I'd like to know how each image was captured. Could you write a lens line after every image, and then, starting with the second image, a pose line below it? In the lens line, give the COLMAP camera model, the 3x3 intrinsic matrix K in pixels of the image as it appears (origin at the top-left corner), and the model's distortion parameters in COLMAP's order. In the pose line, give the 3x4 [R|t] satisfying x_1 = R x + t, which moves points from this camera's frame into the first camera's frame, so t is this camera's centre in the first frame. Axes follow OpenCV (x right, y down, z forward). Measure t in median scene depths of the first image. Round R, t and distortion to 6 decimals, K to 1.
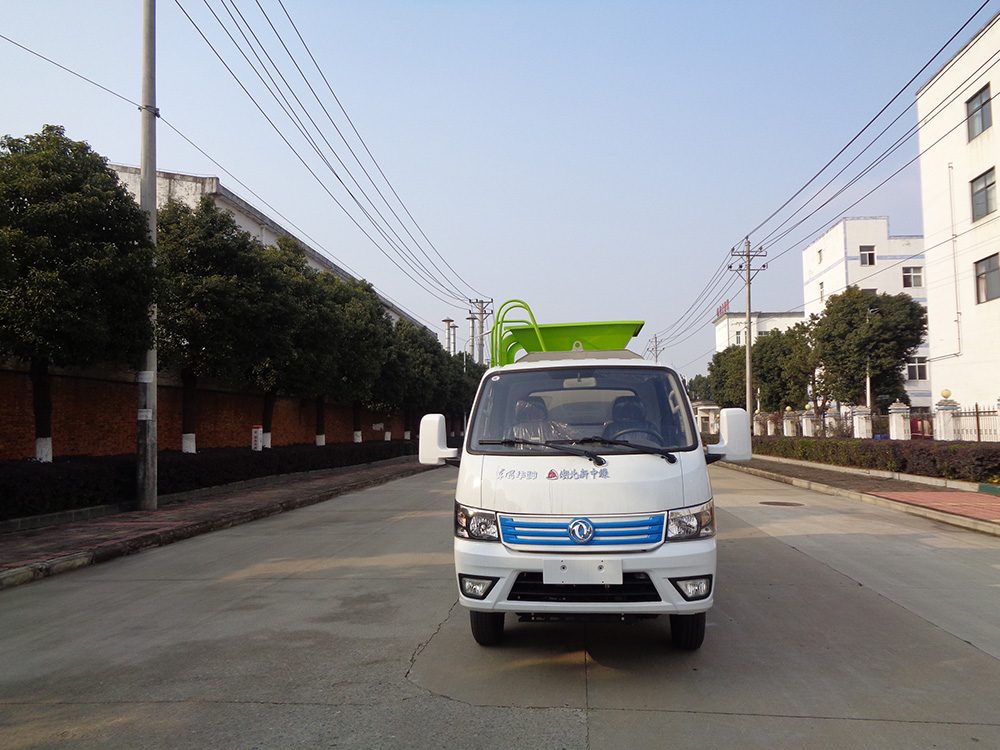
lens RADIAL K [[751.0, 0, 500.0], [0, 751.0, 375.0], [0, 0, 1]] dist [0.032490, -0.002869]
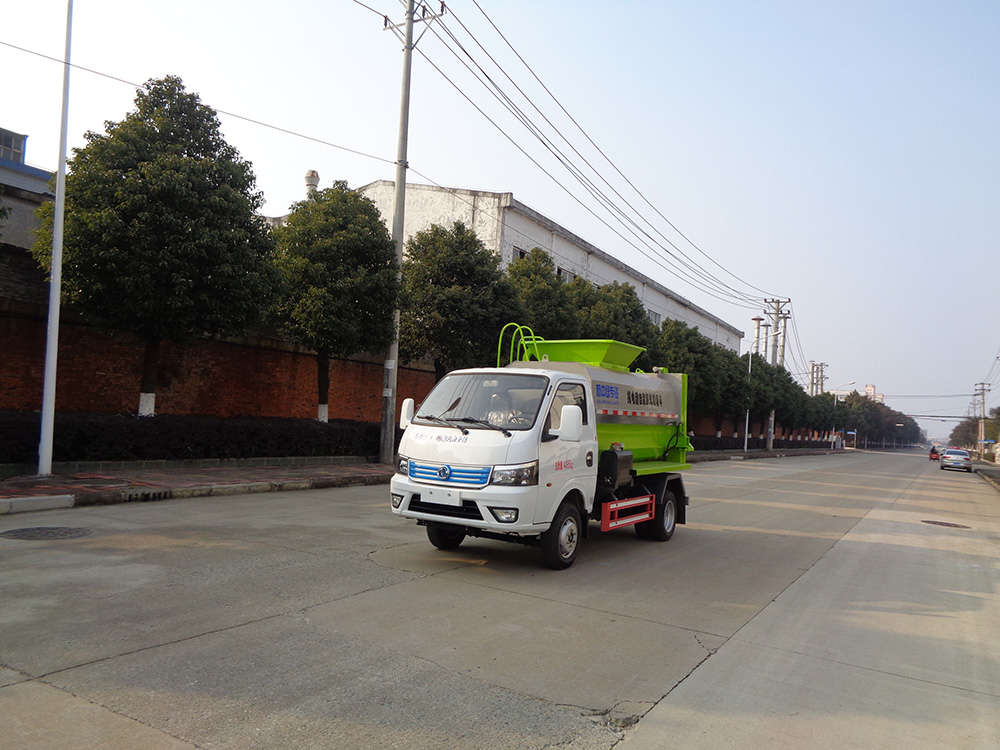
lens RADIAL K [[751.0, 0, 500.0], [0, 751.0, 375.0], [0, 0, 1]] dist [0.032490, -0.002869]
pose [[0.911415, 0.052664, -0.408103, 0.285013], [-0.049921, 0.998602, 0.017378, -0.013187], [0.408448, 0.004535, 0.912770, -0.147116]]
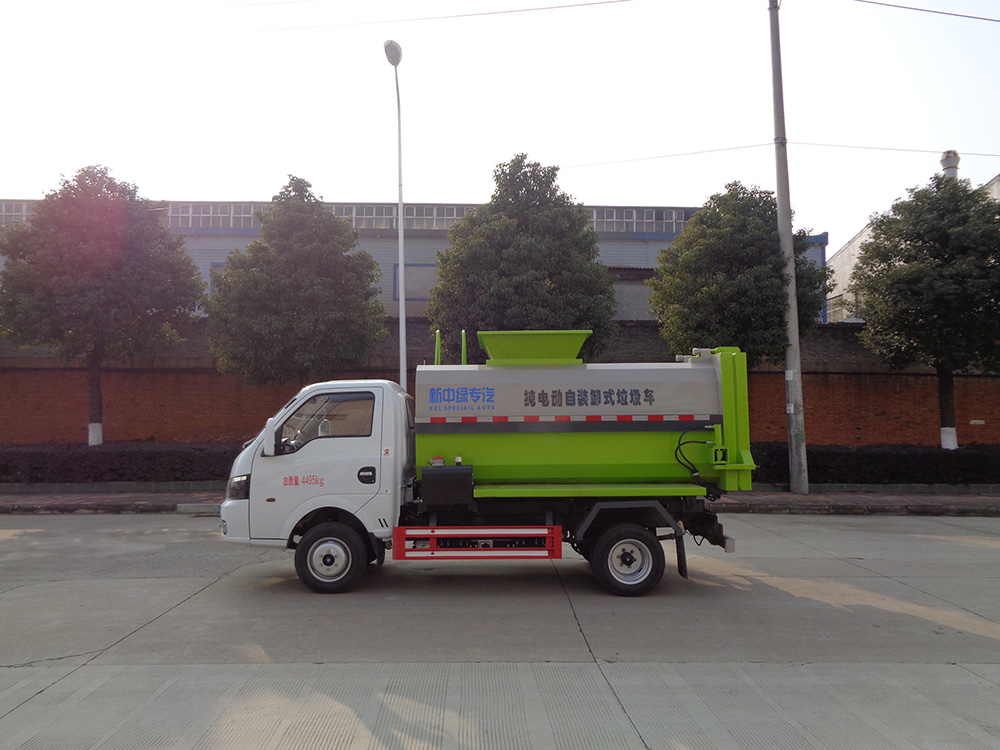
lens RADIAL K [[751.0, 0, 500.0], [0, 751.0, 375.0], [0, 0, 1]] dist [0.032490, -0.002869]
pose [[0.171349, -0.041934, -0.984318, 0.647360], [0.061076, 0.997624, -0.031869, 0.012922], [0.983315, -0.054658, 0.173503, 0.429790]]
